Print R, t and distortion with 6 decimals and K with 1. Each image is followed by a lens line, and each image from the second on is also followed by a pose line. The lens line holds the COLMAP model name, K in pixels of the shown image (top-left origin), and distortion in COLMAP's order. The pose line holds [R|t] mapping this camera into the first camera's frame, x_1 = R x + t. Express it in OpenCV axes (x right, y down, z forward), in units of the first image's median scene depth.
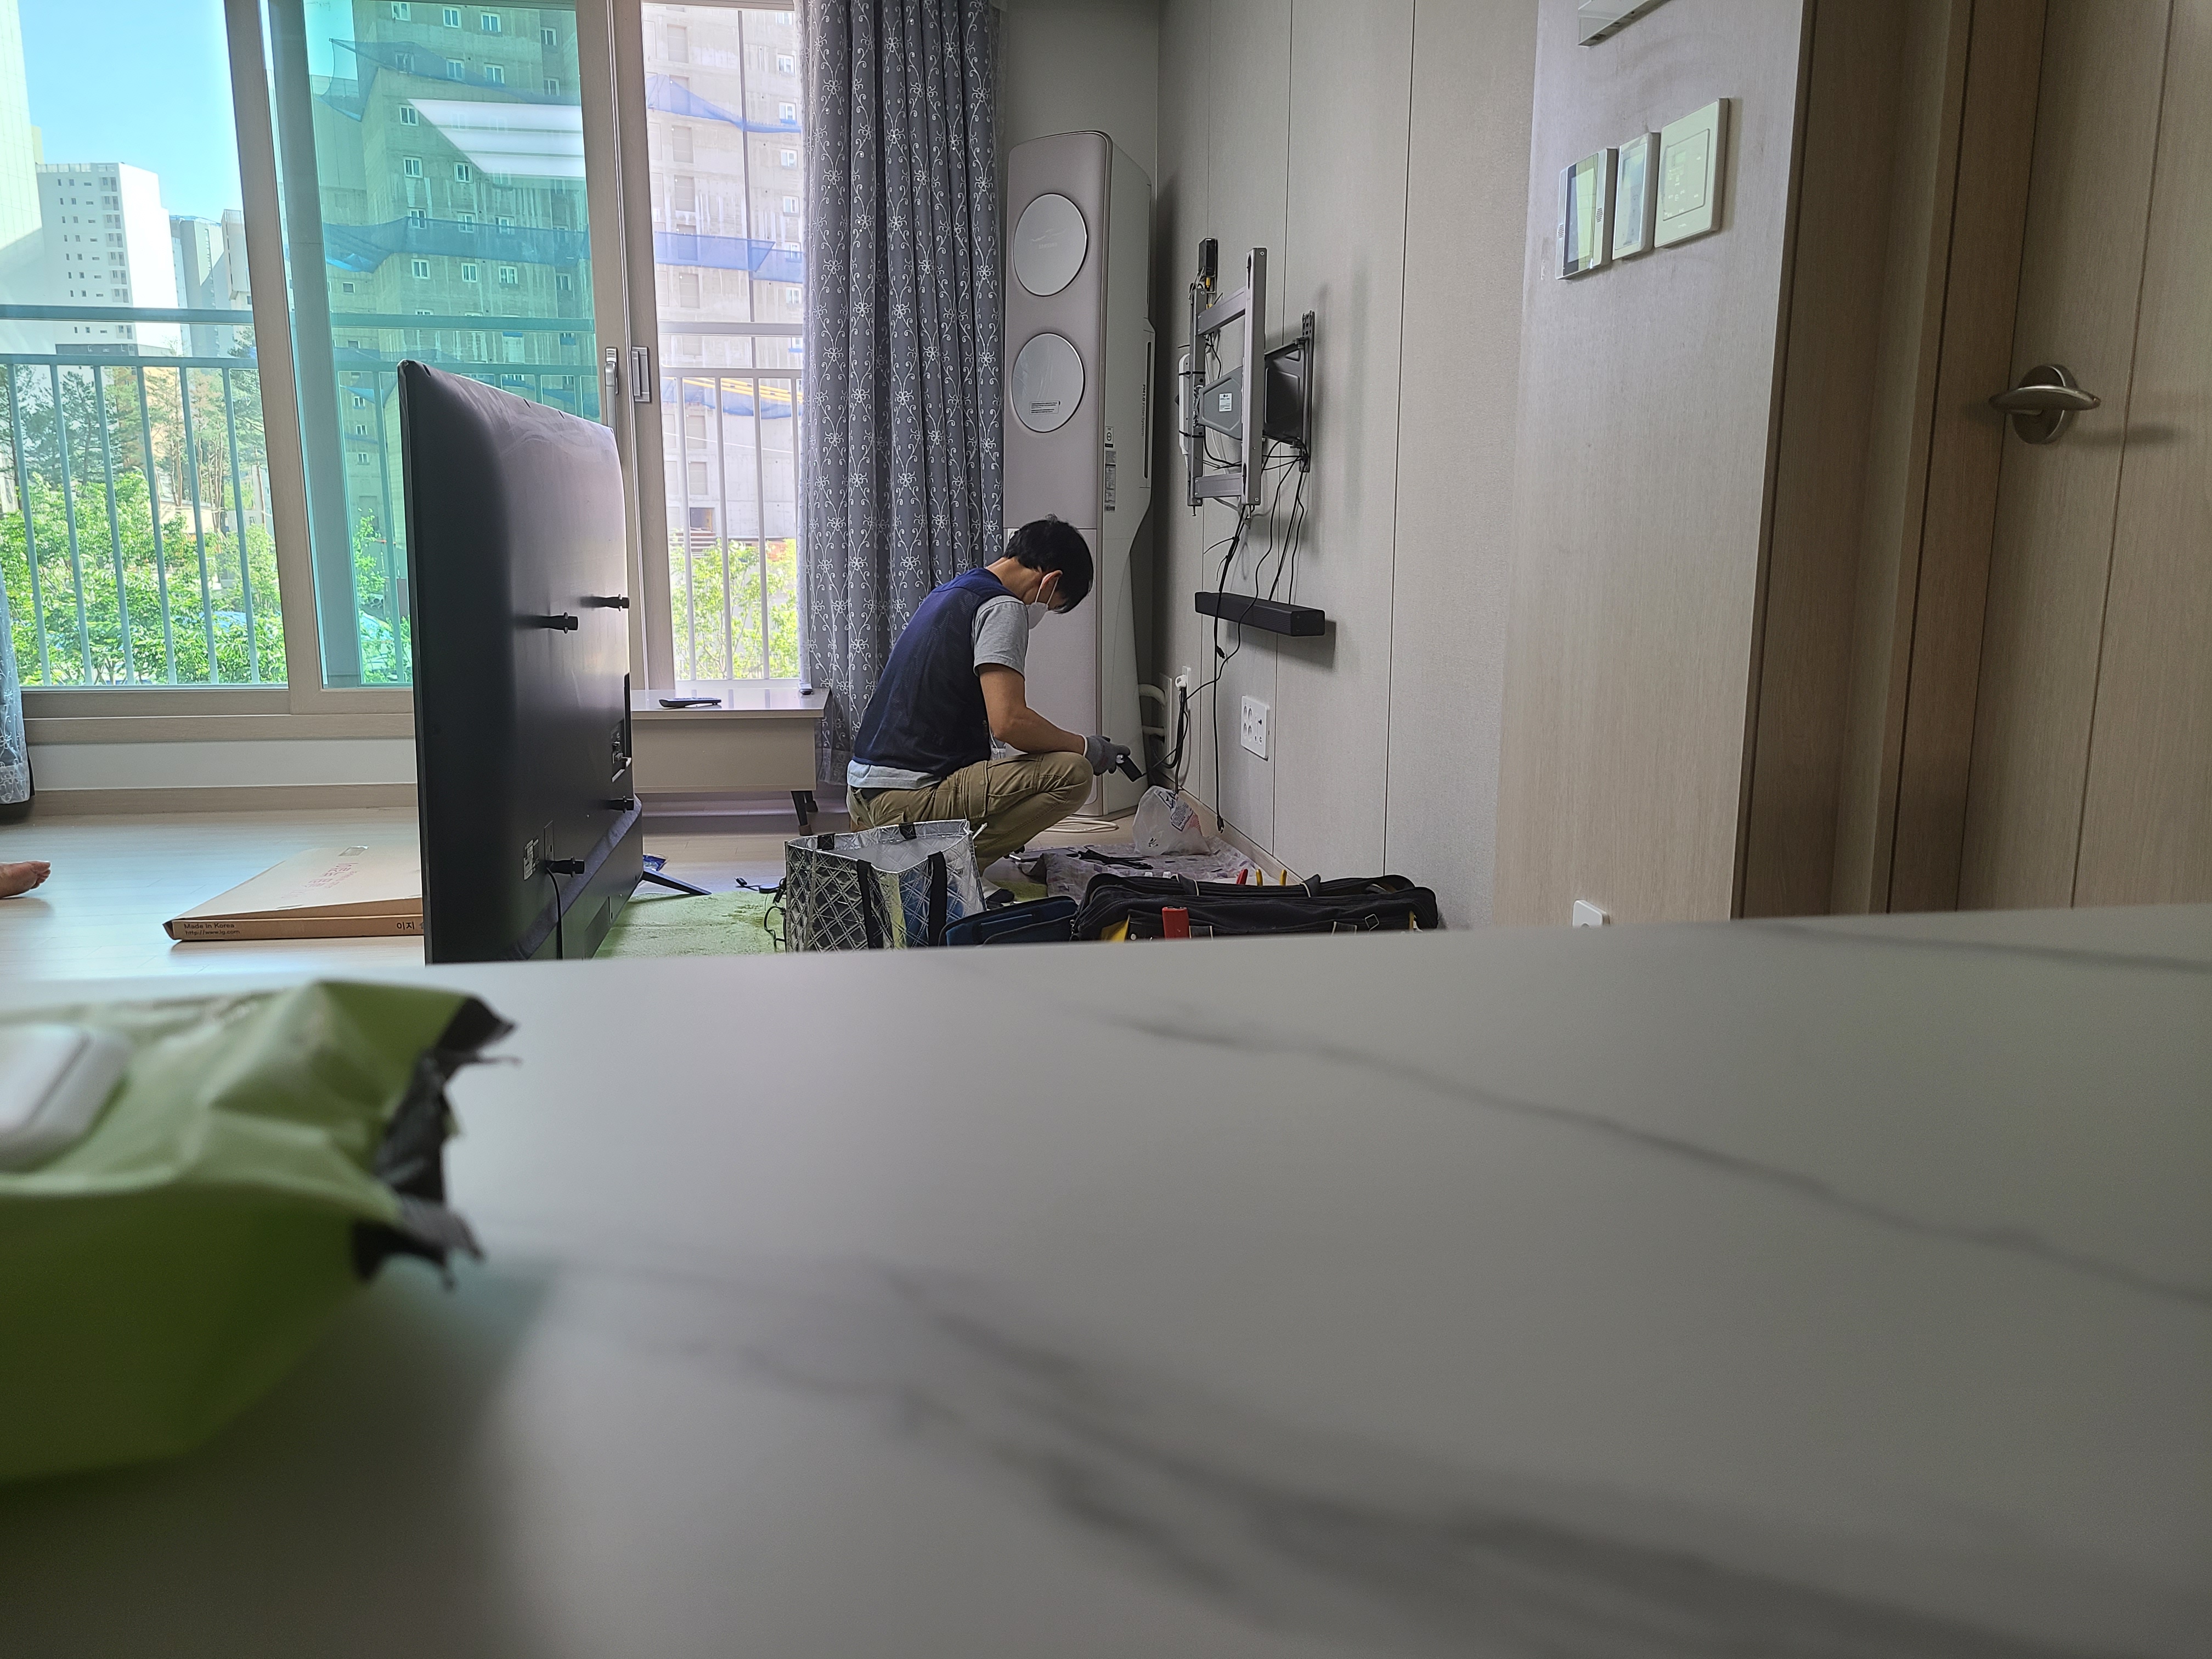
lens RADIAL K [[1658.3, 0, 1104.6], [0, 1658.3, 833.6], [0, 0, 1]] dist [-0.007891, -0.001404]
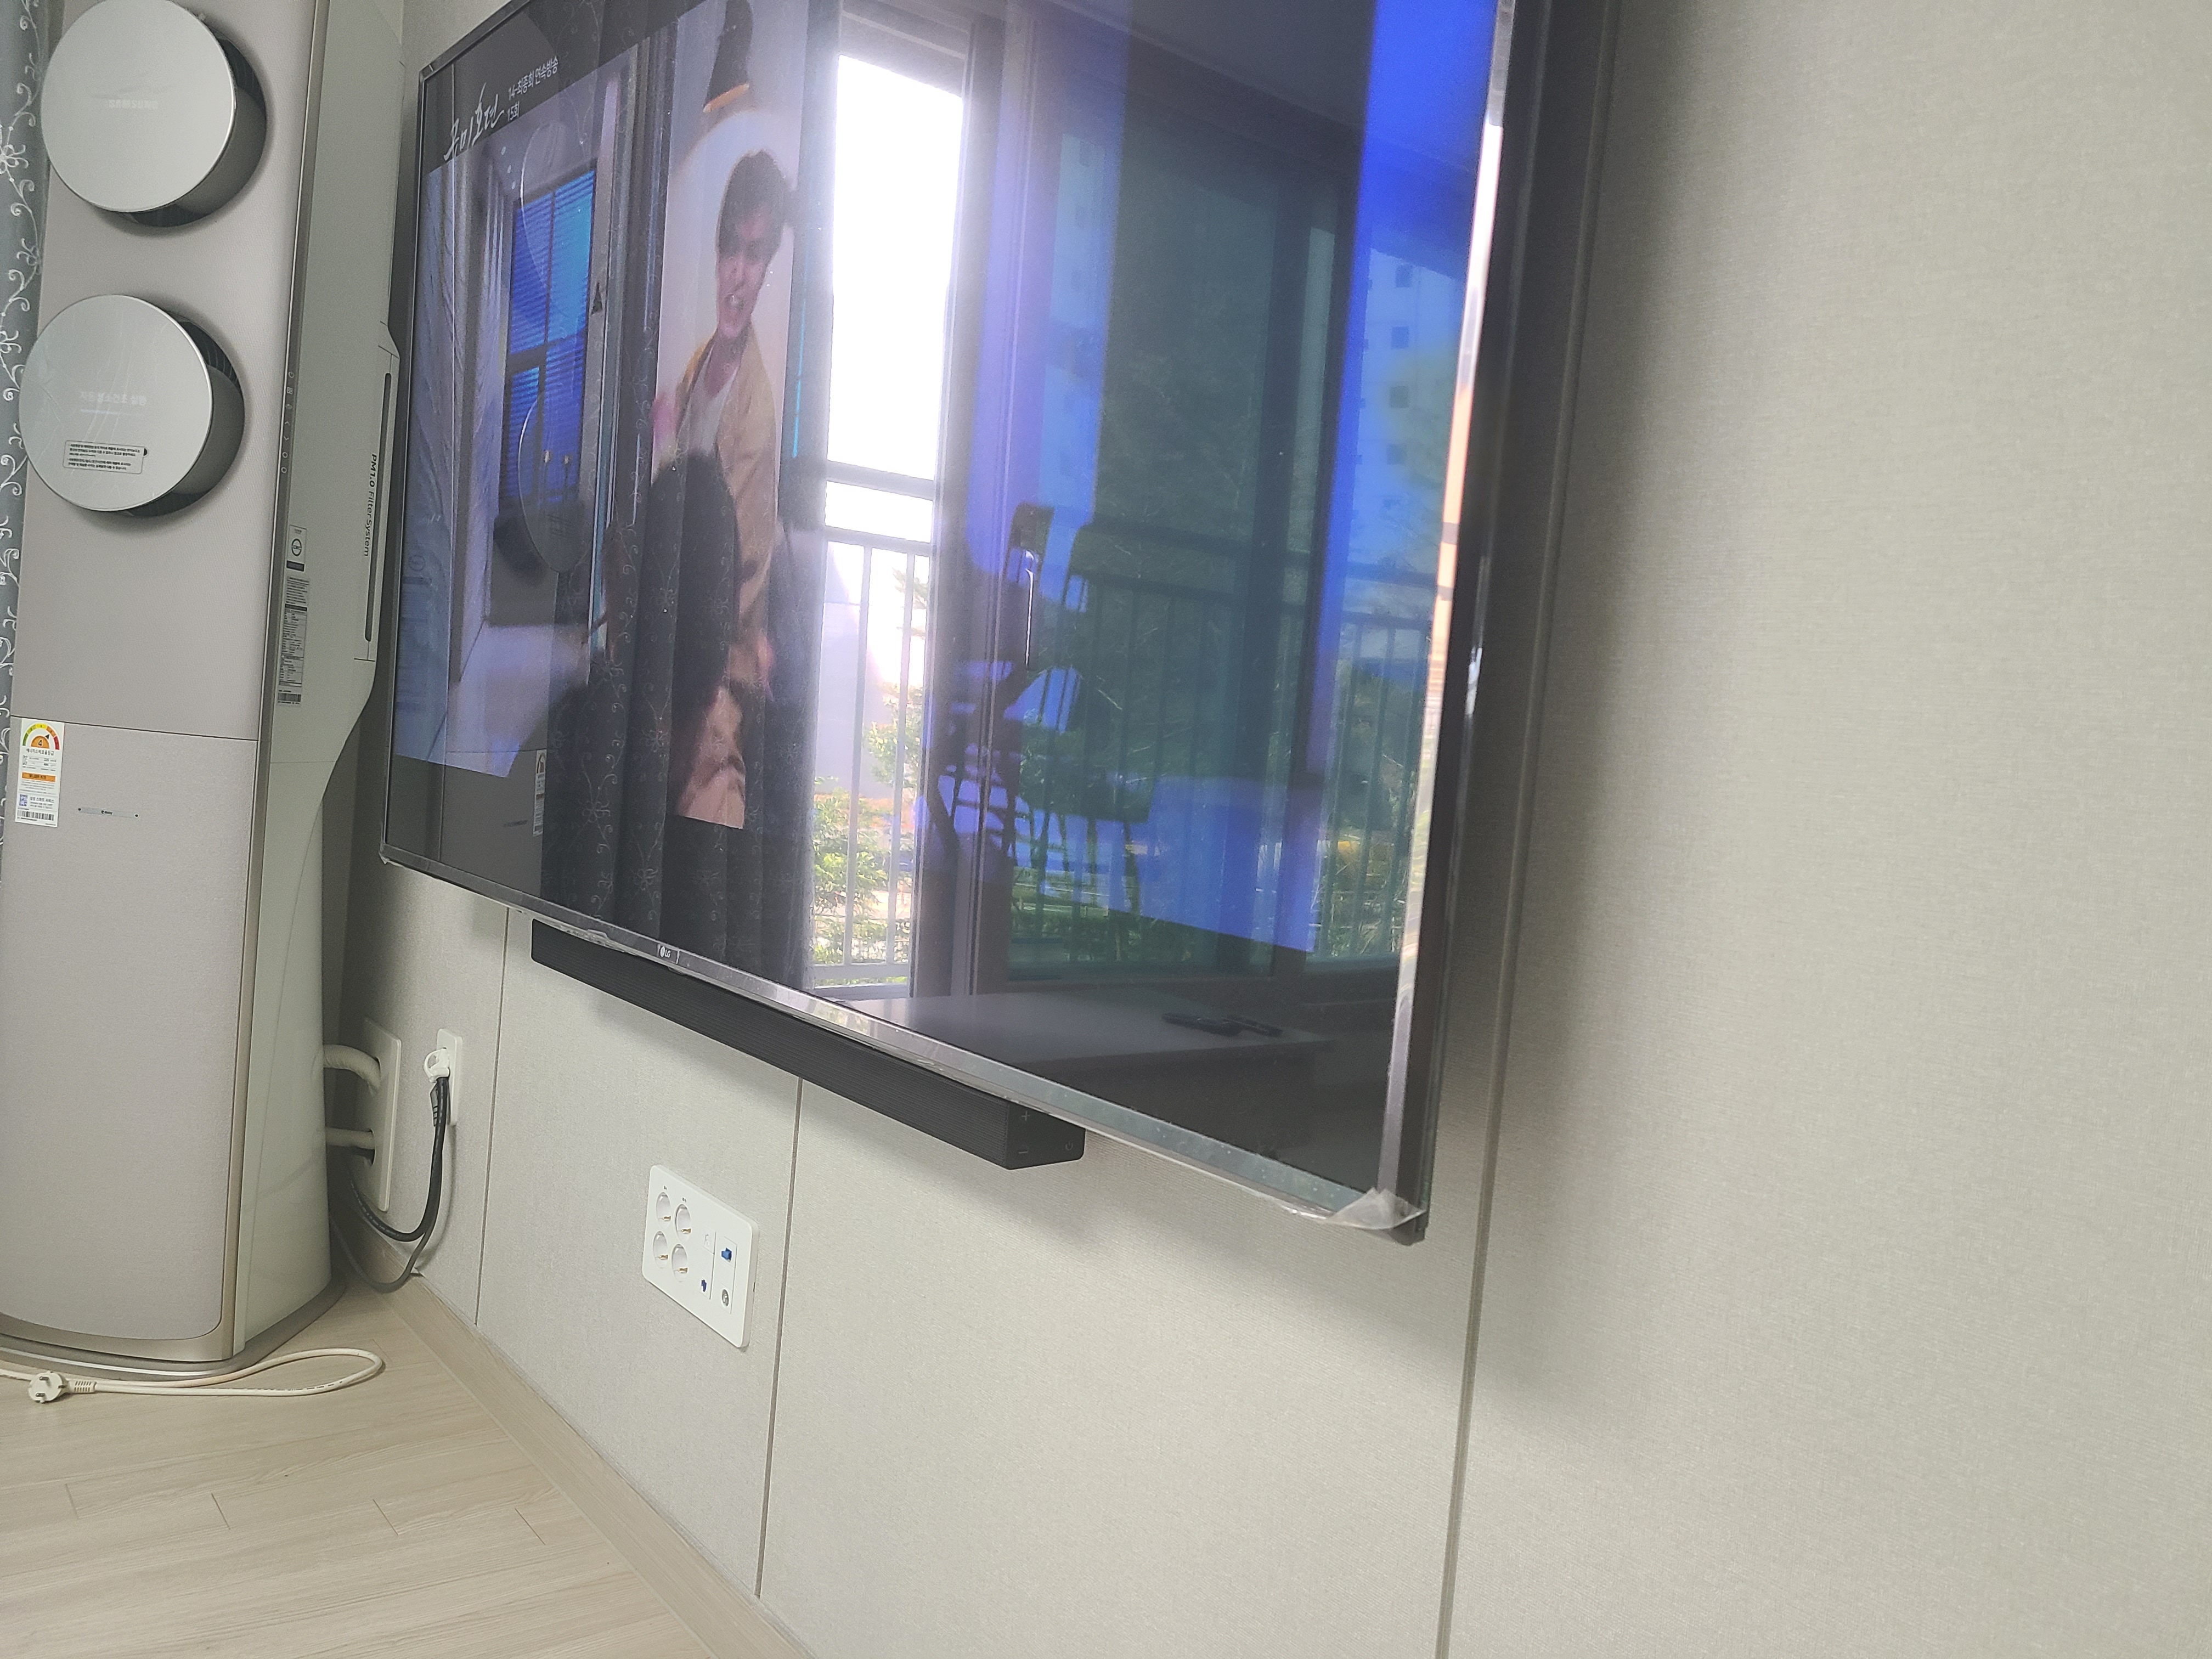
lens RADIAL K [[1658.3, 0, 1105.8], [0, 1658.3, 833.9], [0, 0, 1]] dist [-0.007891, -0.001404]
pose [[0.835292, 0.048296, 0.547681, -0.058815], [-0.011352, 0.997437, -0.070643, -0.124536], [-0.549689, 0.052791, 0.833699, 0.470376]]
